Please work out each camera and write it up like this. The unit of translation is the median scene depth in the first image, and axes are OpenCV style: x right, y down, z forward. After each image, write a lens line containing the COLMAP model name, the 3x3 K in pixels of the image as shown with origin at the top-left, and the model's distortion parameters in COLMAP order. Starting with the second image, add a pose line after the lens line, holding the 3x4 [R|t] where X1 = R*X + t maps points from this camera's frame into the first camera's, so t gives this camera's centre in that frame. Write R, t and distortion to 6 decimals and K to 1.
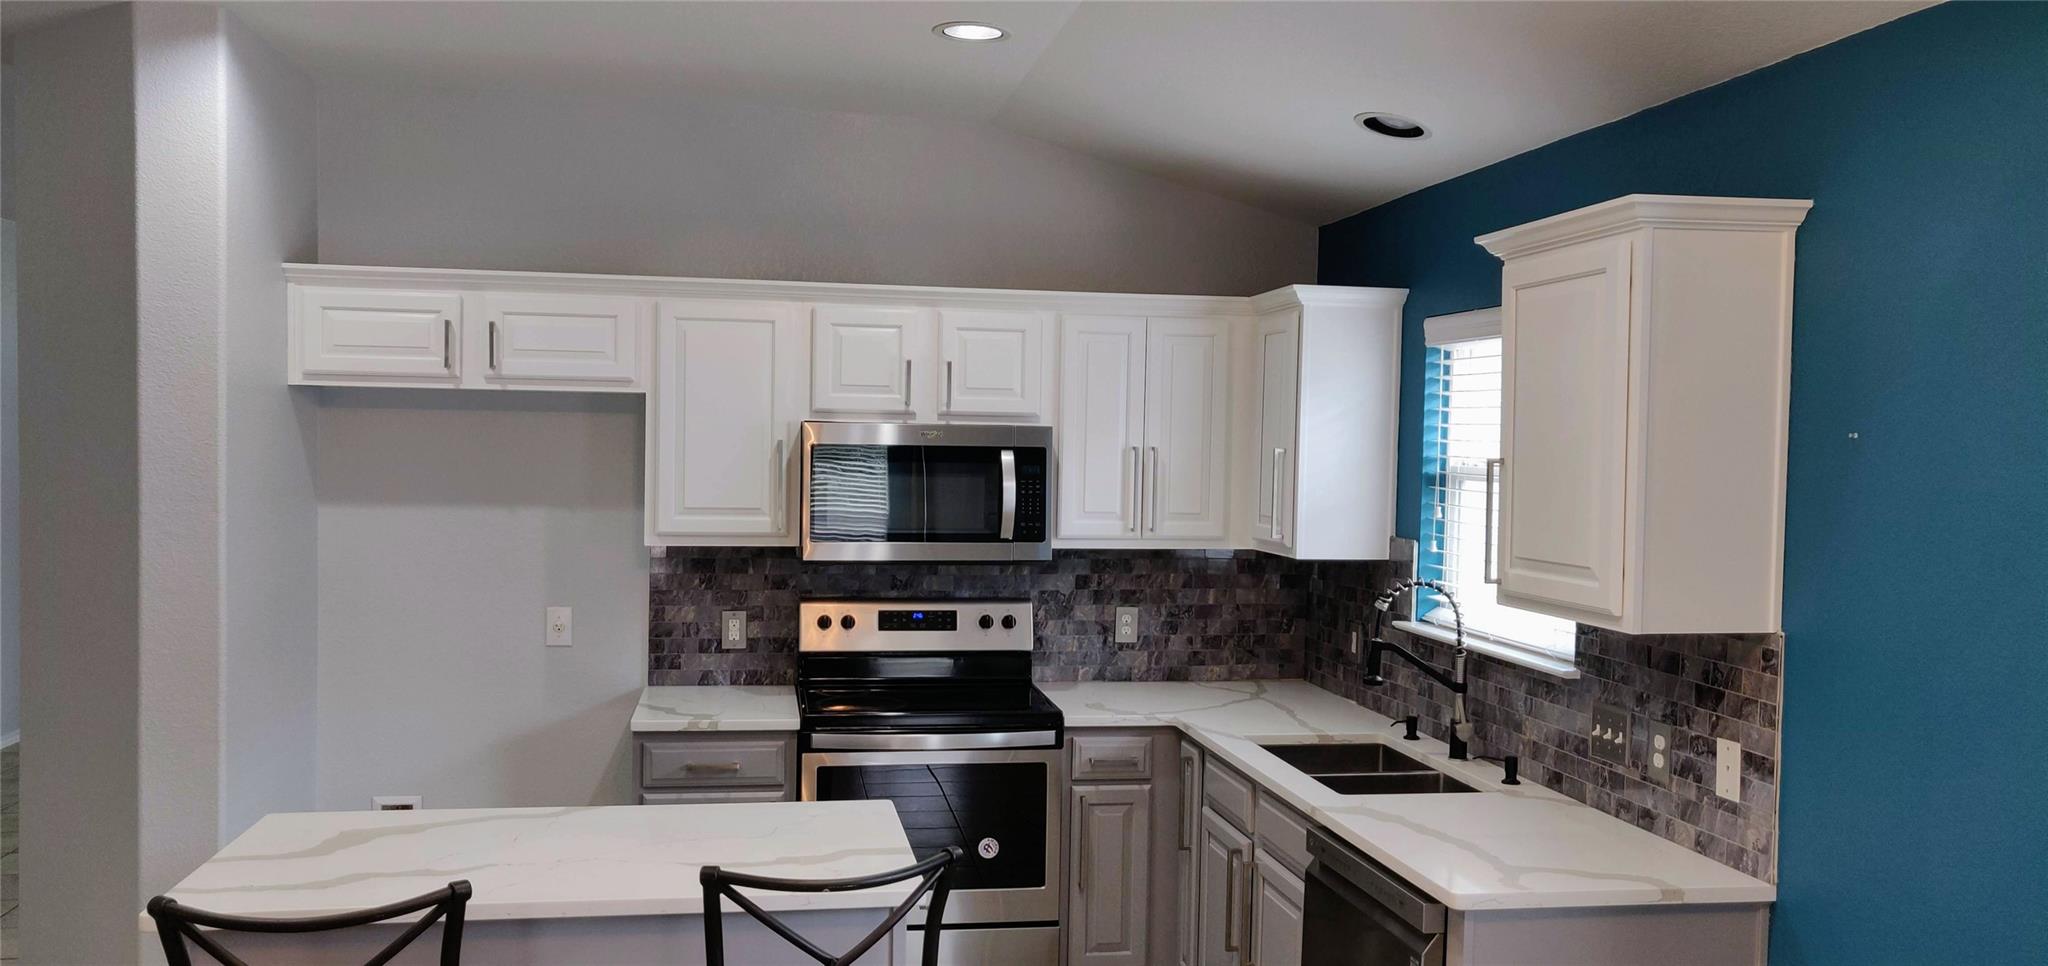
lens RADIAL K [[1569.9, 0, 1020.3], [0, 1569.9, 492.4], [0, 0, 1]] dist [0.003782, -0.000012]
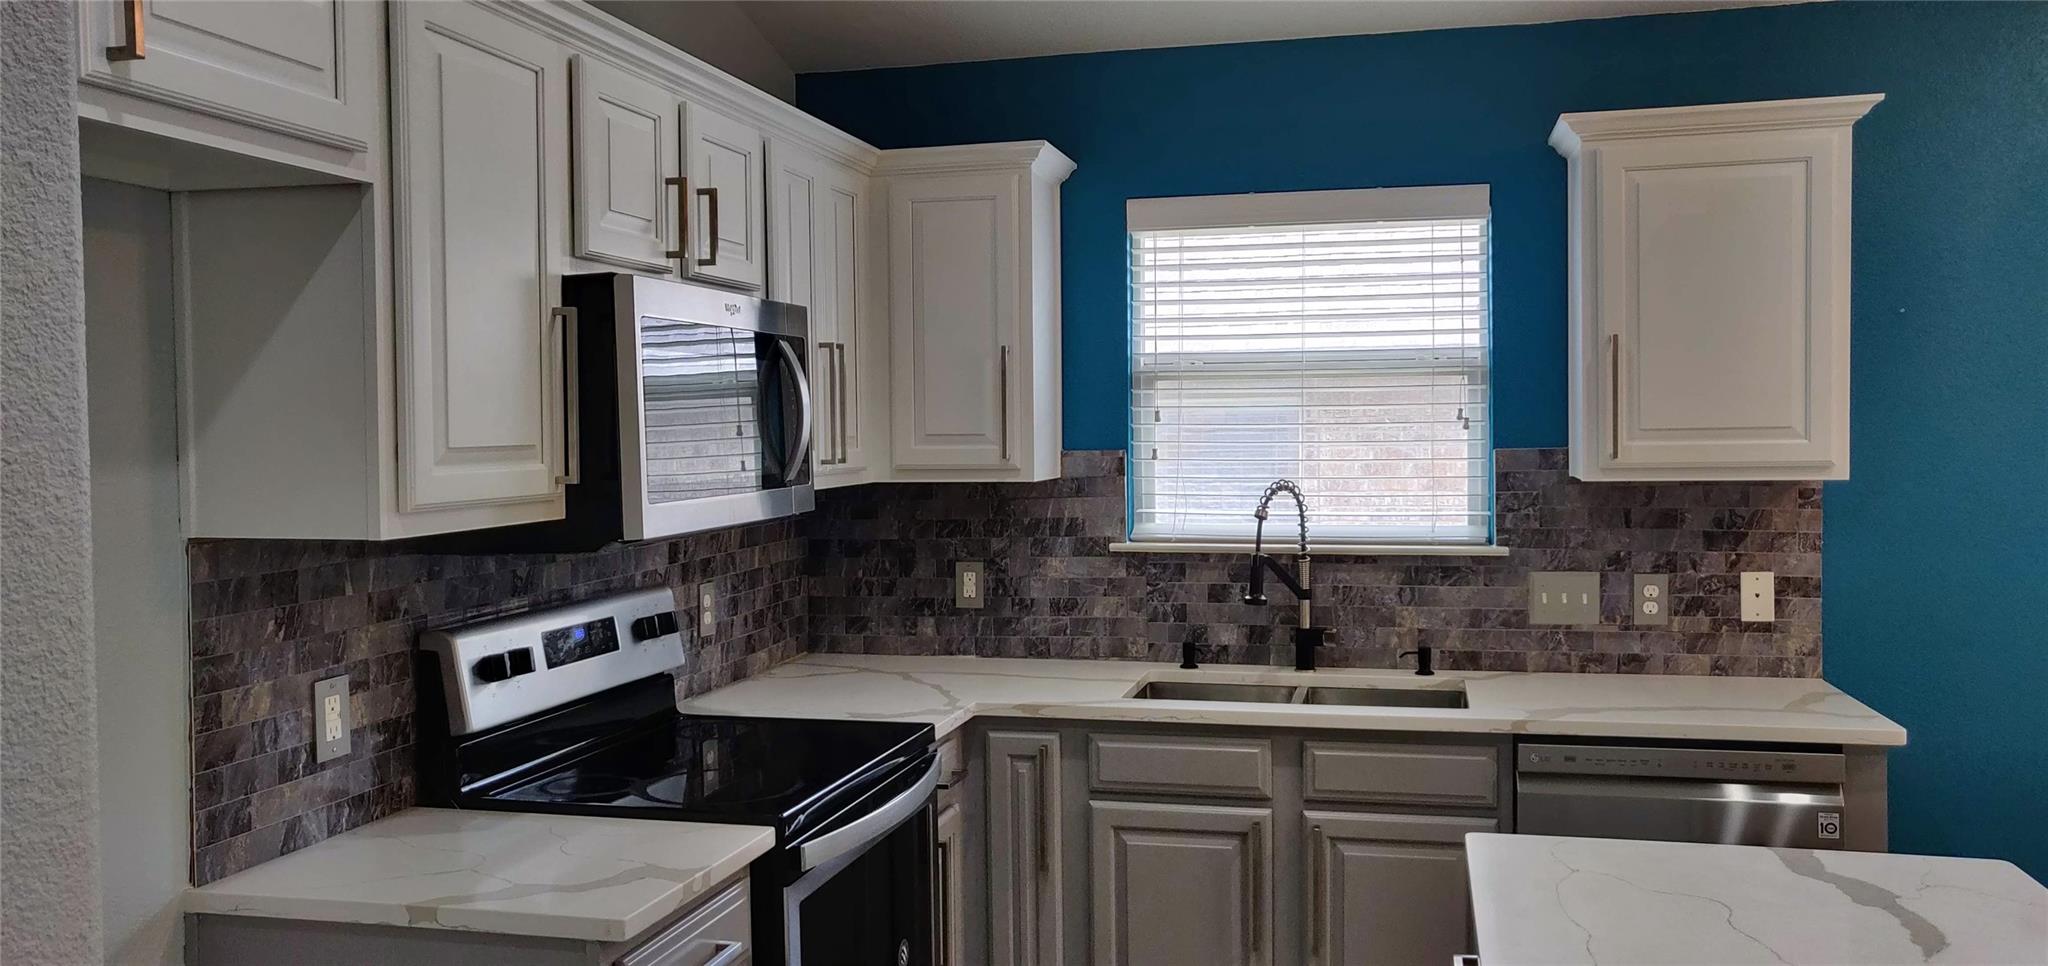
lens RADIAL K [[1569.9, 0, 1027.6], [0, 1569.9, 475.0], [0, 0, 1]] dist [0.003782, -0.000012]
pose [[0.409441, -0.052487, 0.910826, -0.566456], [0.050943, 0.998101, 0.034616, 0.010178], [-0.910913, 0.032227, 0.411338, 0.670379]]
